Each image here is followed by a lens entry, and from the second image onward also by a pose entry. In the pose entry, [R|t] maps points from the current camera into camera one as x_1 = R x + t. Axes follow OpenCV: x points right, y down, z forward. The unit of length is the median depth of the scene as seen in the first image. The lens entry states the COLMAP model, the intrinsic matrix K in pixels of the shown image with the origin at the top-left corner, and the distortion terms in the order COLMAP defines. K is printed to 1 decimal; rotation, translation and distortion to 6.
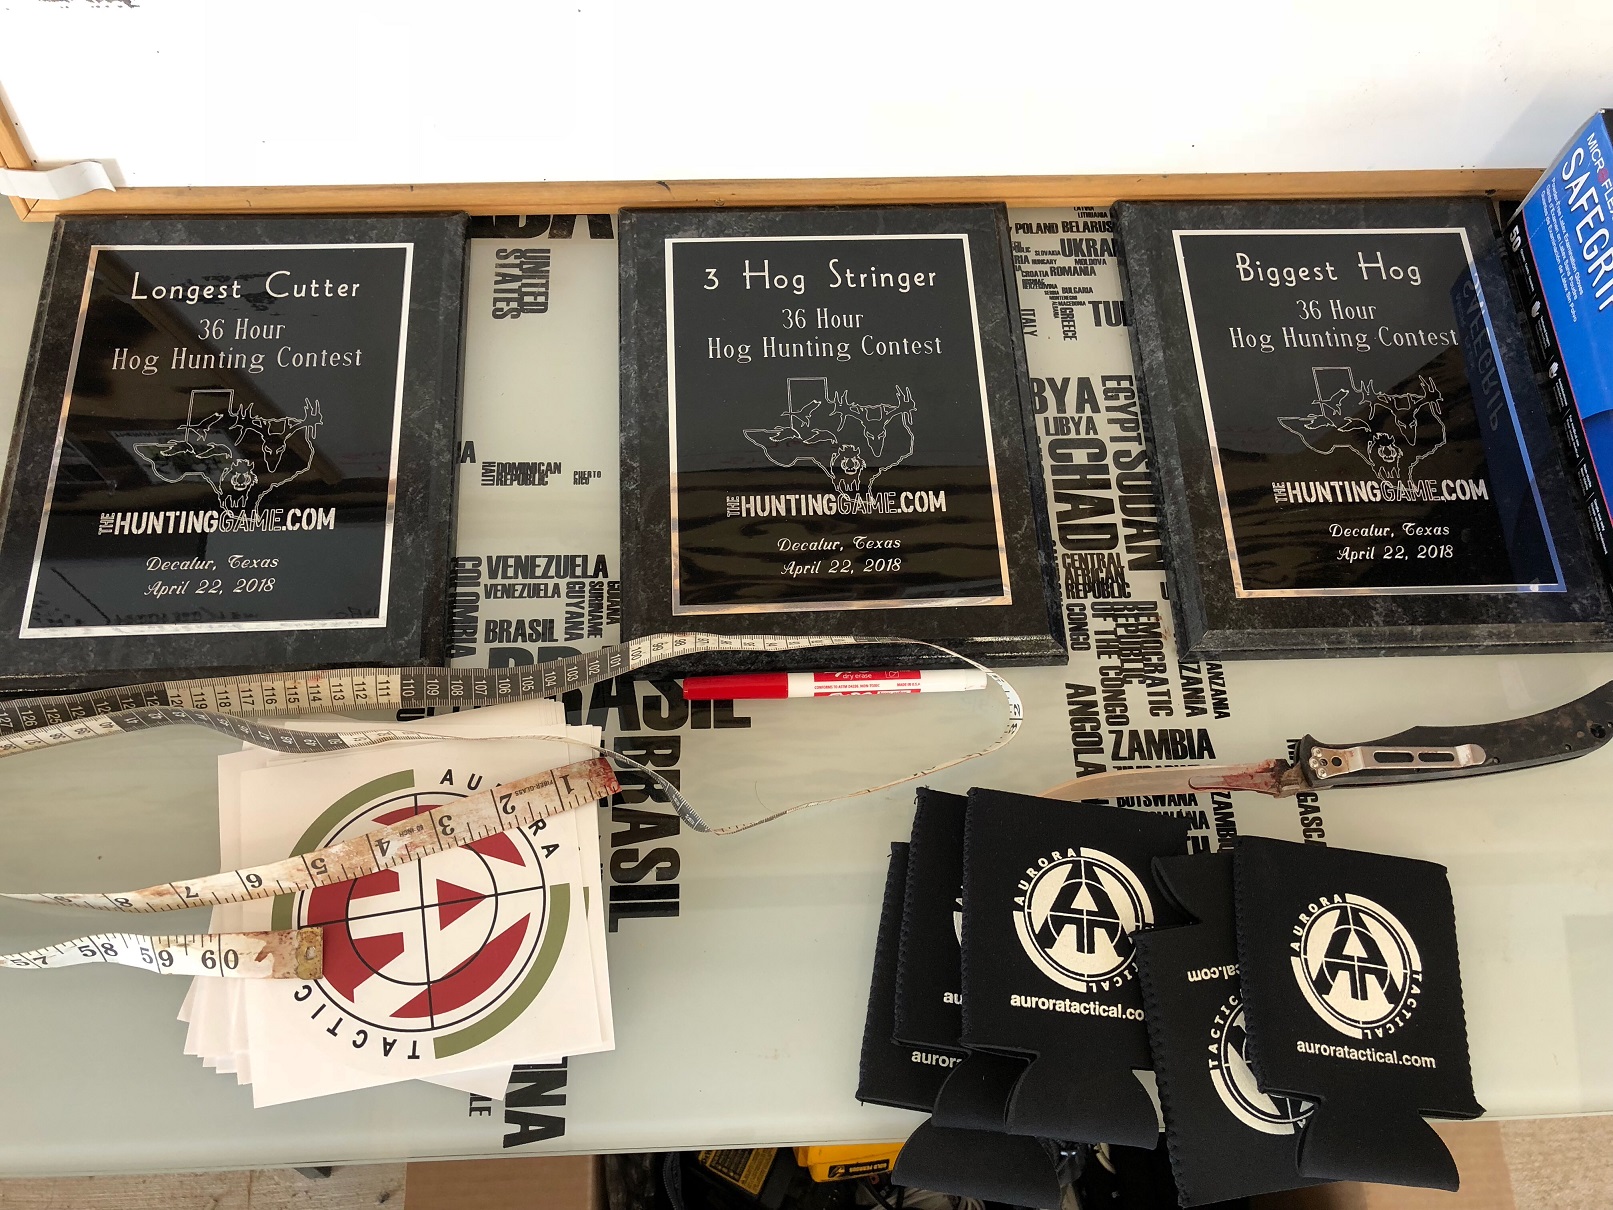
lens RADIAL K [[1314.5, 0, 815.6], [0, 1314.5, 610.7], [0, 0, 1]] dist [0.017417, -0.008288]
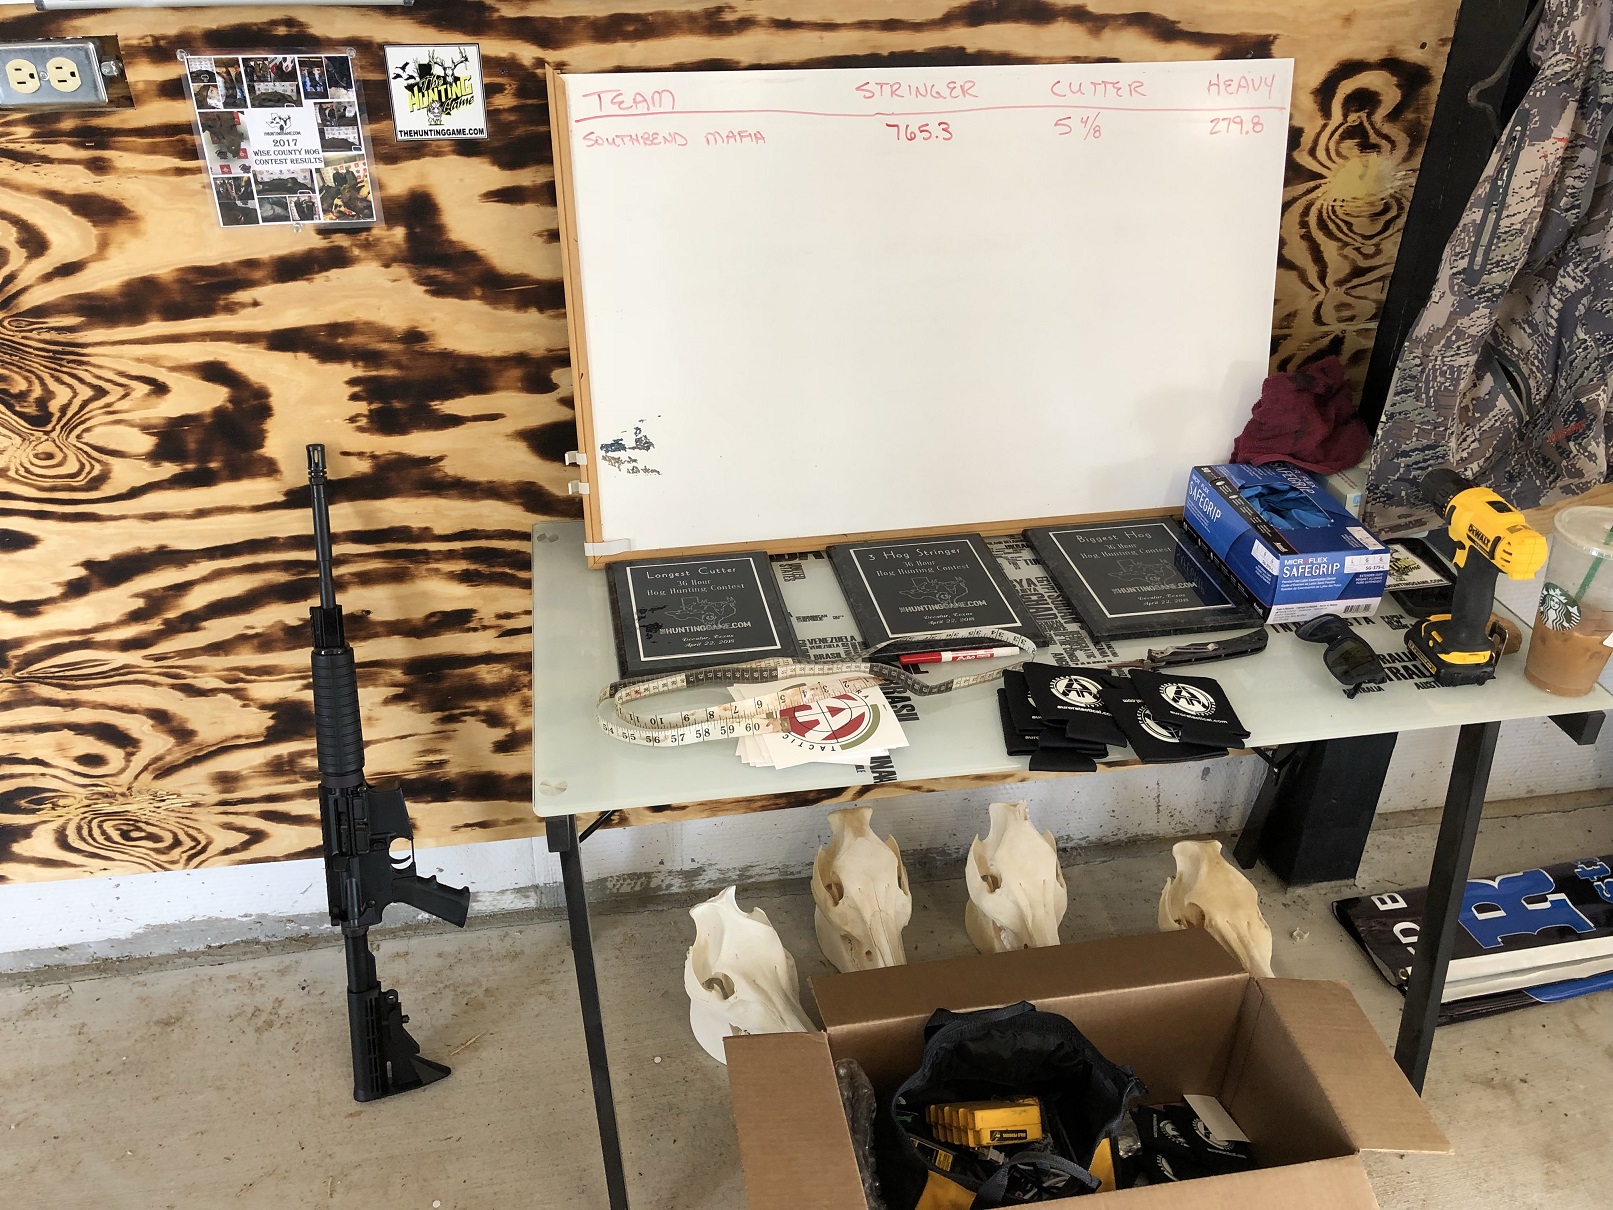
lens RADIAL K [[1314.5, 0, 794.4], [0, 1314.5, 603.3], [0, 0, 1]] dist [0.017417, -0.008288]
pose [[0.990592, -0.105452, 0.087216, -0.531523], [0.136498, 0.806794, -0.574849, 1.449126], [-0.009747, 0.581346, 0.813598, -1.139515]]
